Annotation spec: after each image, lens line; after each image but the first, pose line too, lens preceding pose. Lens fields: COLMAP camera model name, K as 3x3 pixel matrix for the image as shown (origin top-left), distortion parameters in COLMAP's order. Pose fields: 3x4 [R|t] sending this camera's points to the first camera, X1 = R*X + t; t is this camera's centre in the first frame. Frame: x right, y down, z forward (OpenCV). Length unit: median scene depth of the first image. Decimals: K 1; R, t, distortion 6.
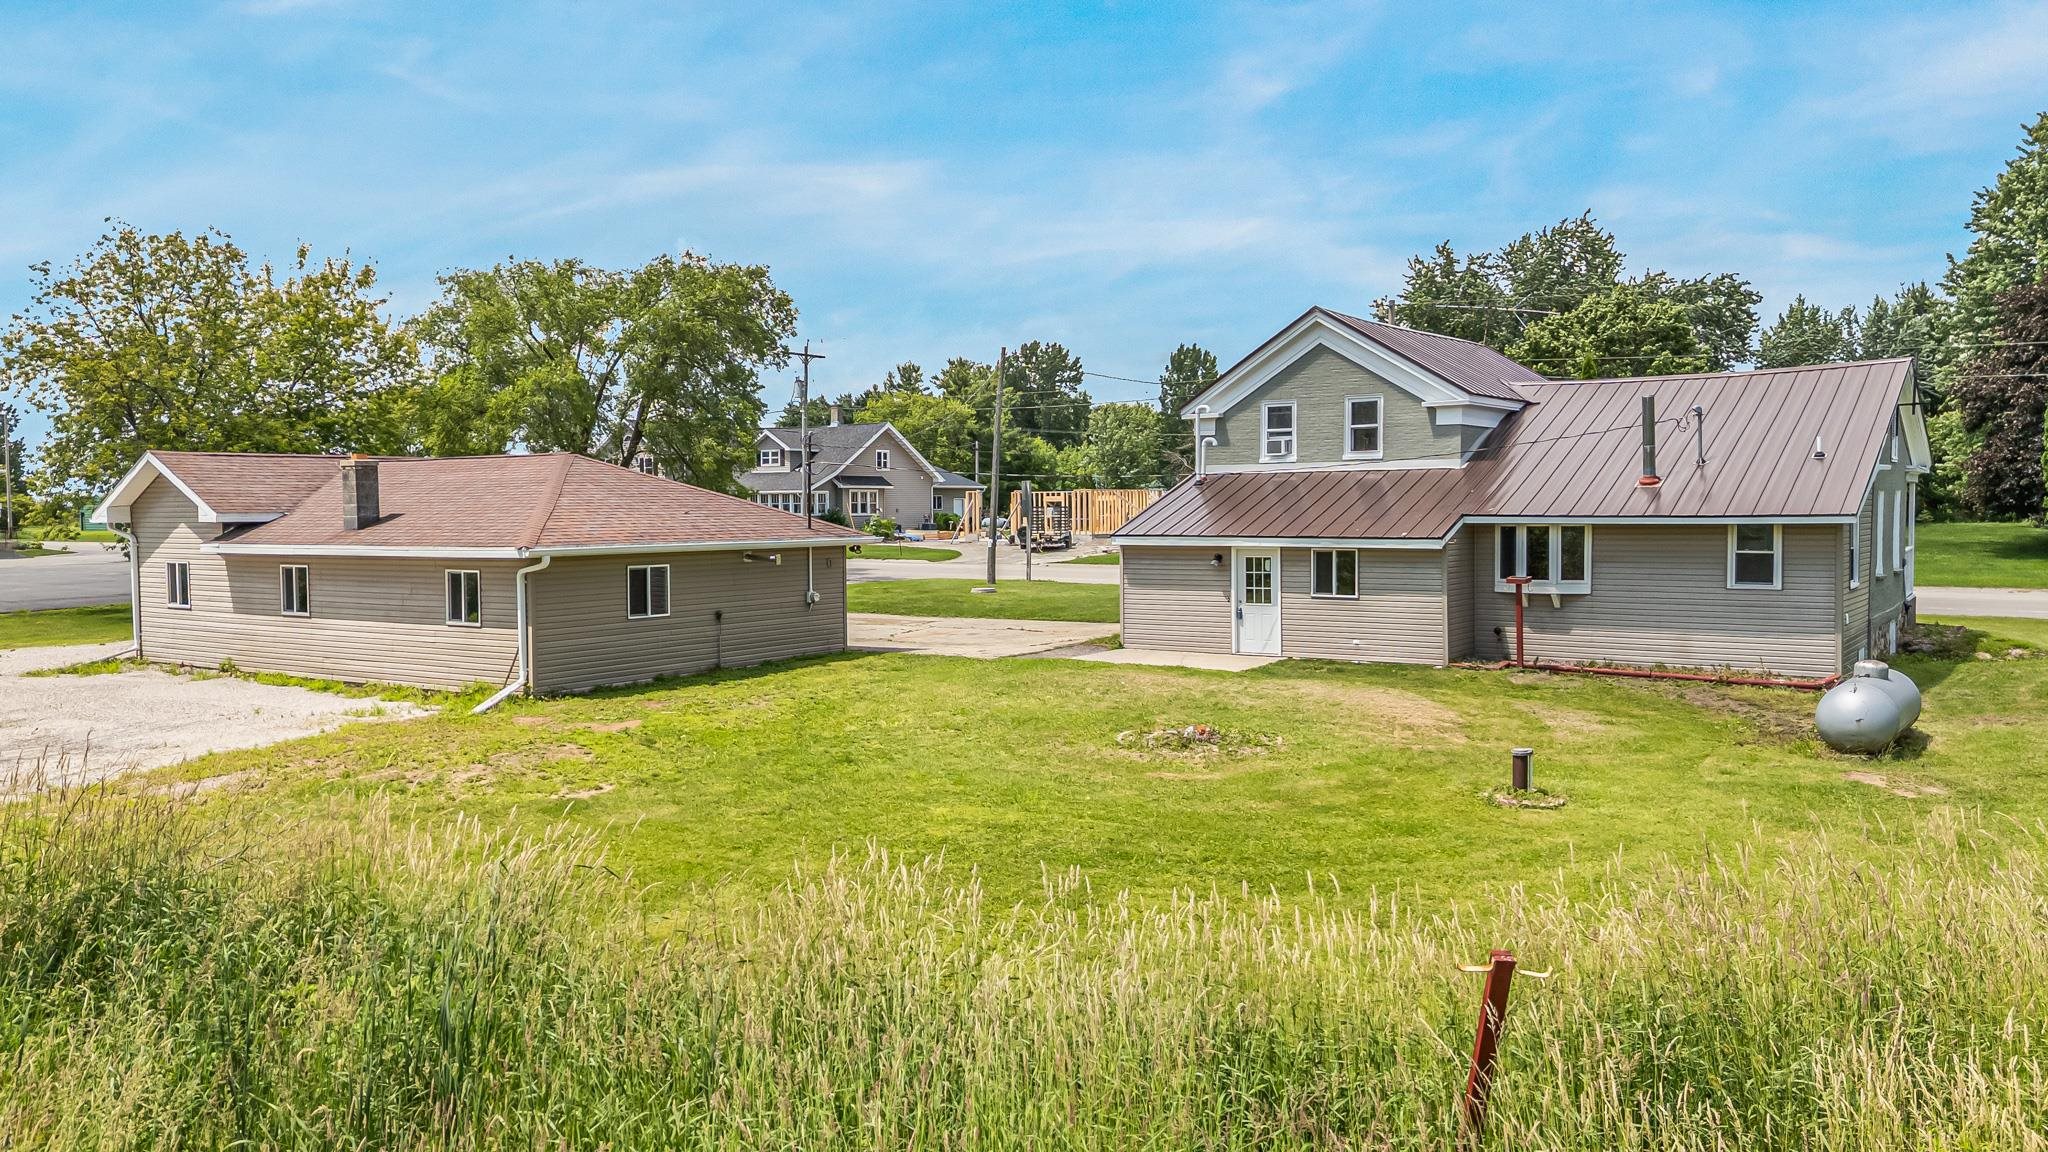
lens RADIAL K [[1442.1, 0, 1024.0], [0, 1442.1, 576.0], [0, 0, 1]] dist [0.061267, 0.001176]
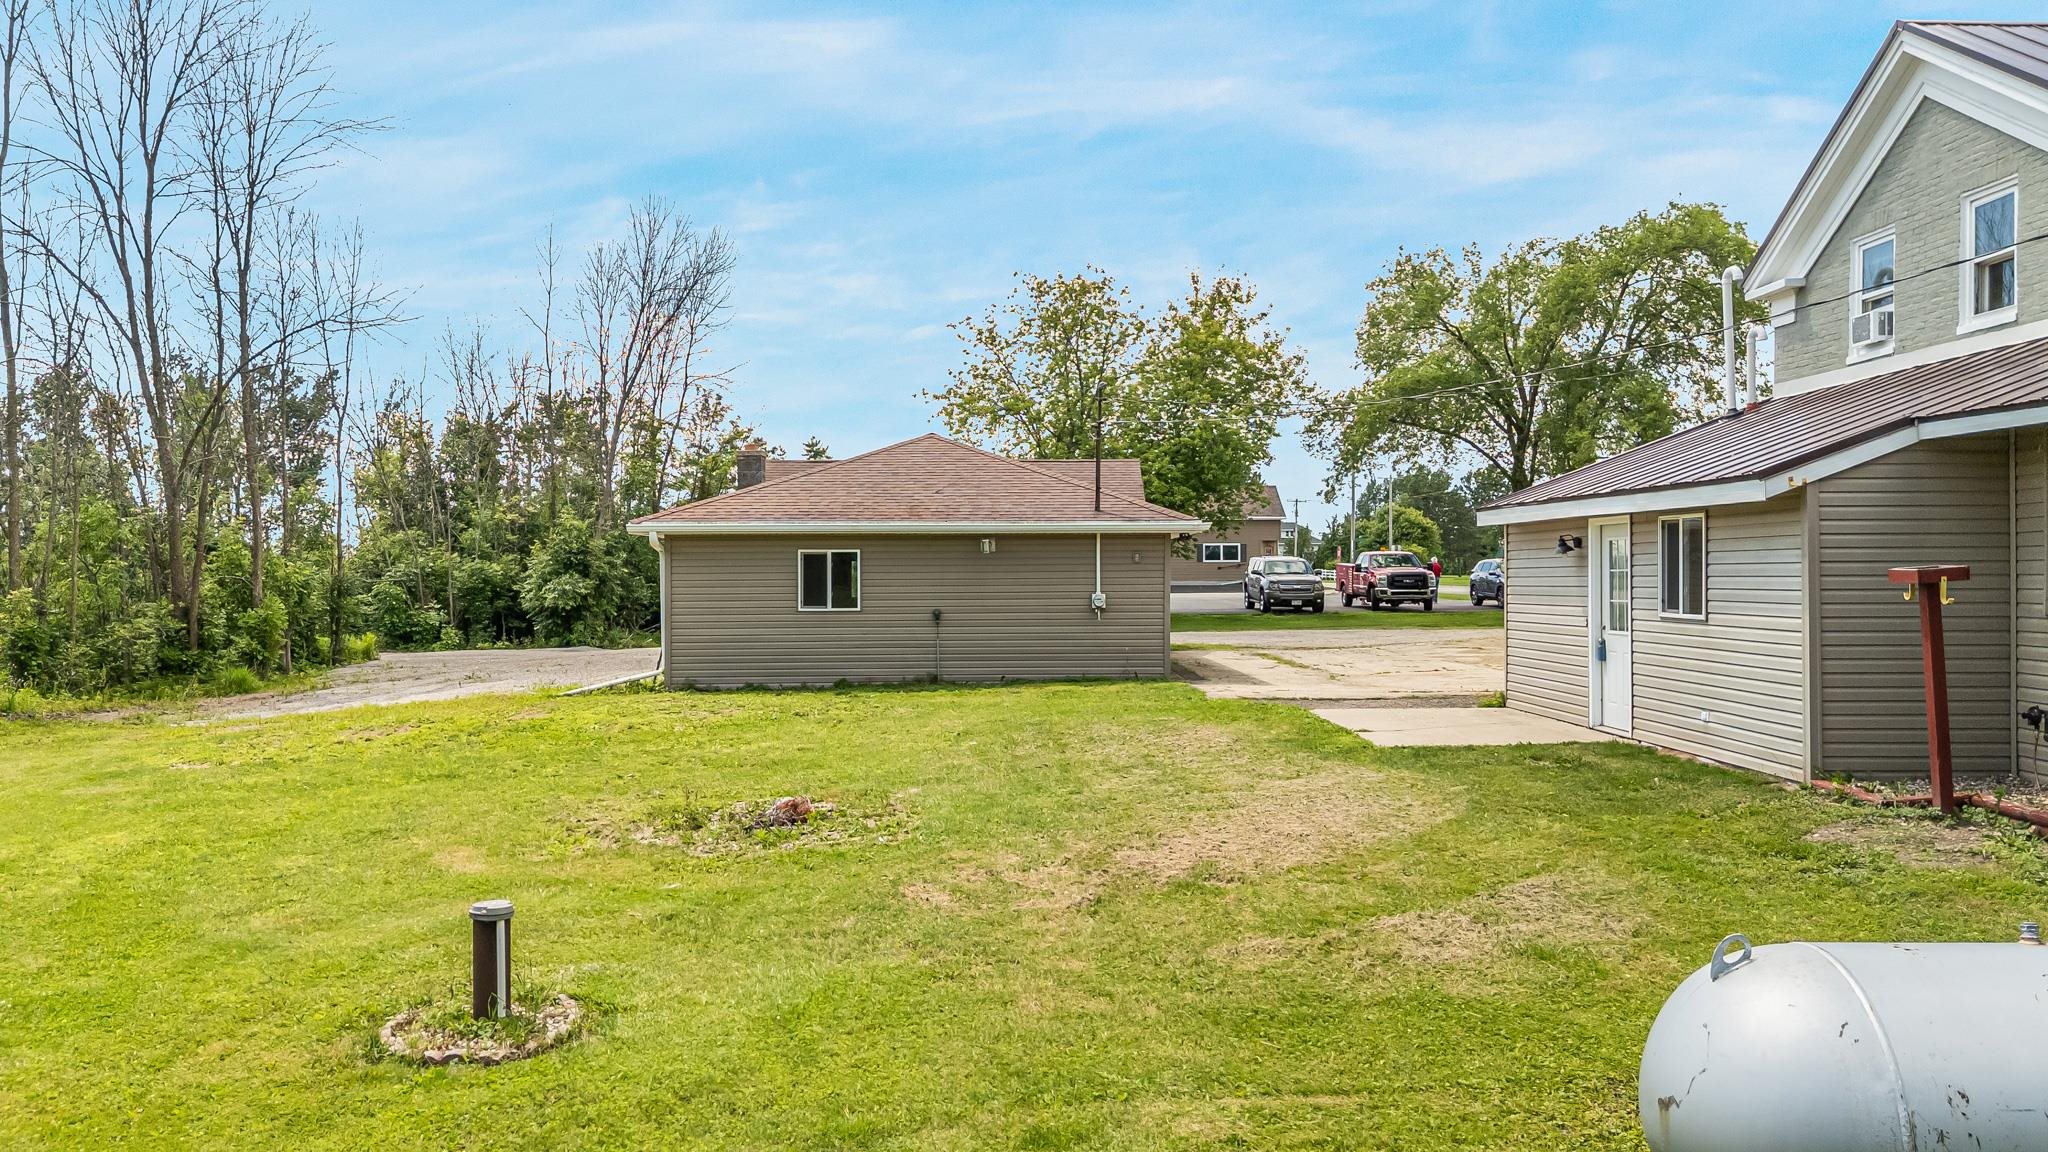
lens RADIAL K [[1442.1, 0, 1024.0], [0, 1442.1, 576.0], [0, 0, 1]] dist [0.061267, 0.001176]
pose [[0.582231, 0.008561, -0.812978, 0.470145], [-0.034488, 0.999305, -0.014176, 0.014885], [0.812291, 0.036292, 0.582122, 0.528650]]
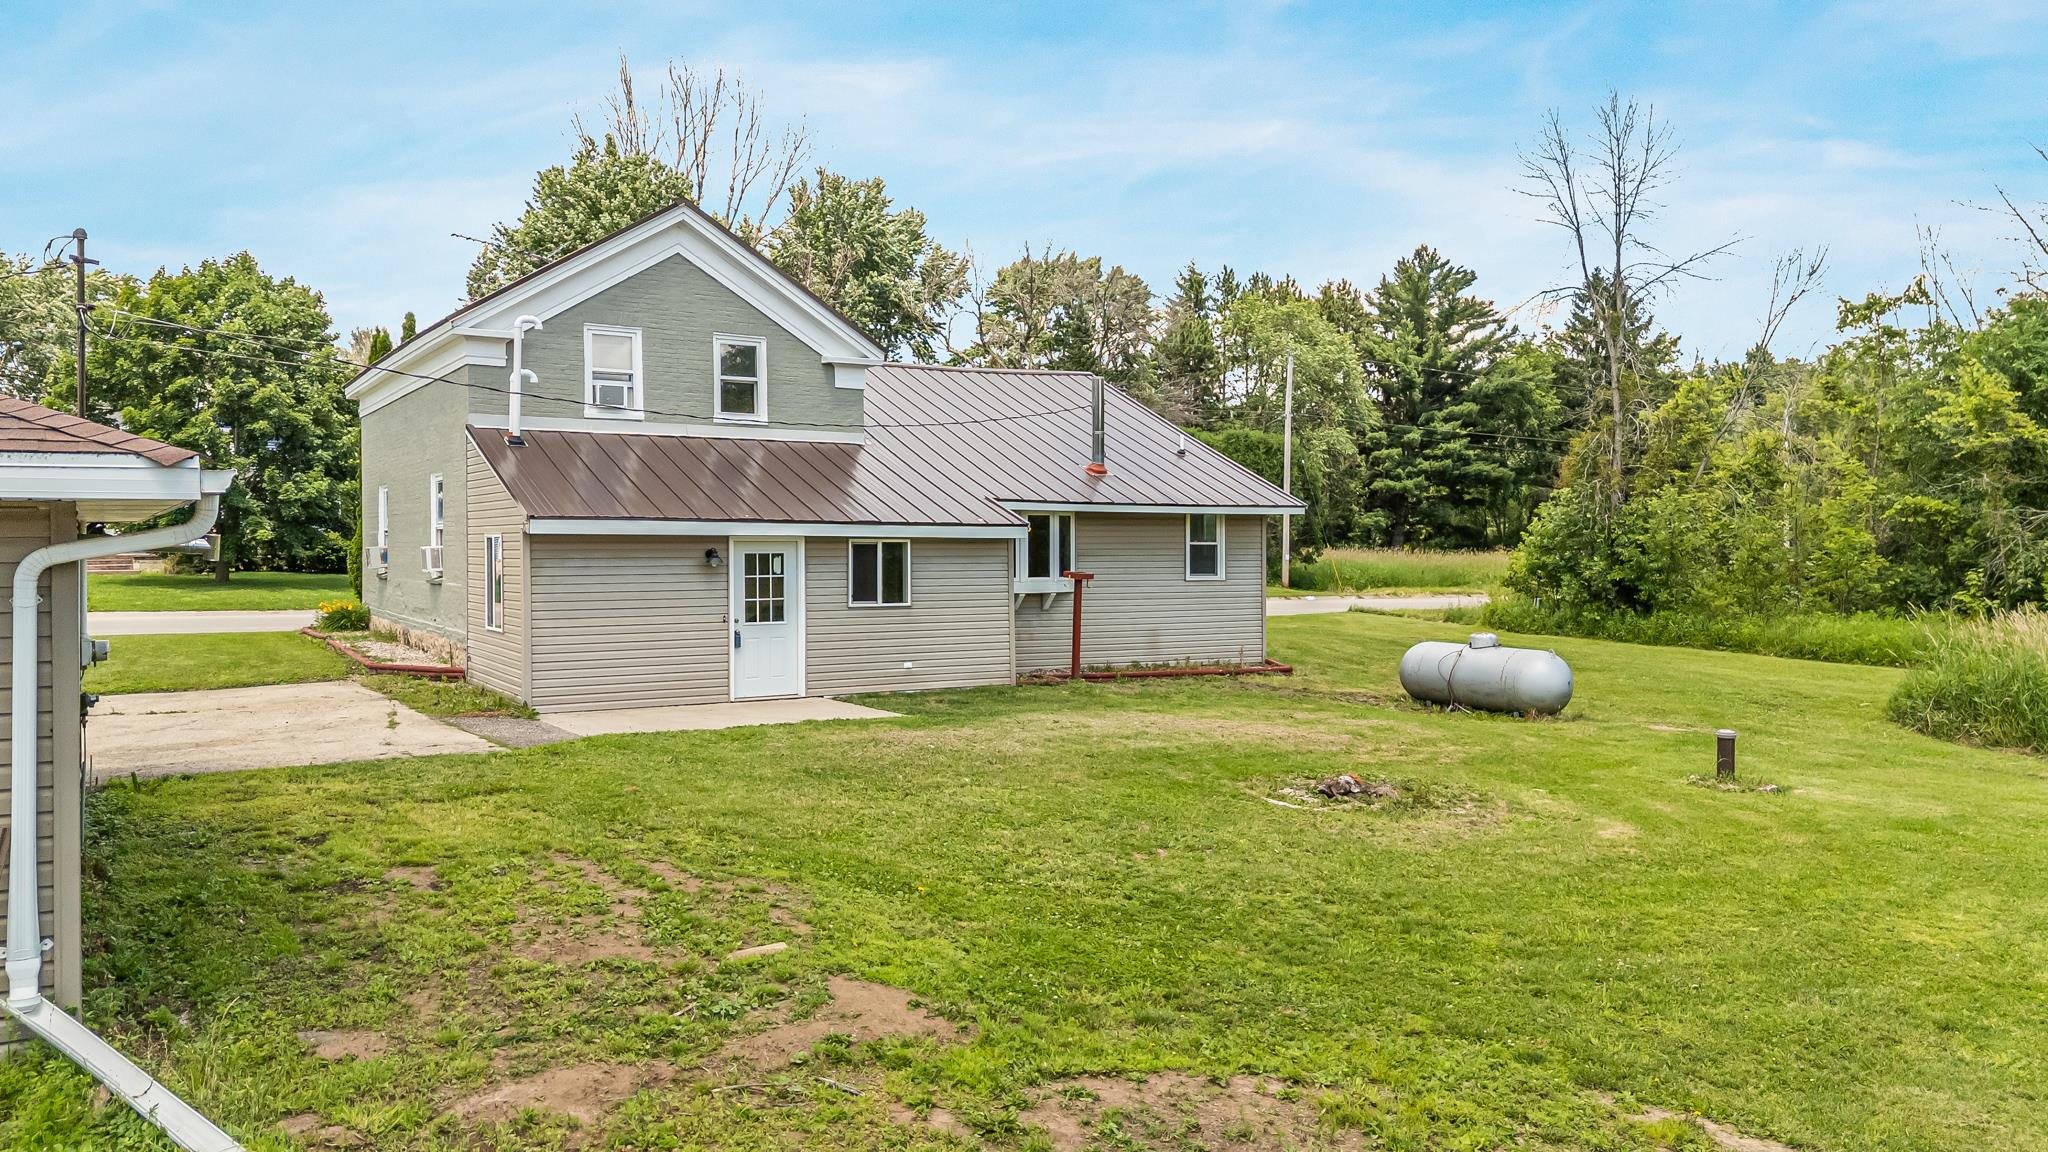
lens RADIAL K [[1442.1, 0, 1024.0], [0, 1442.1, 576.0], [0, 0, 1]] dist [0.061267, 0.001176]
pose [[0.448077, -0.007805, 0.893961, -0.375231], [0.046010, 0.998838, -0.014341, 0.012551], [-0.892810, 0.047557, 0.447916, 0.596969]]
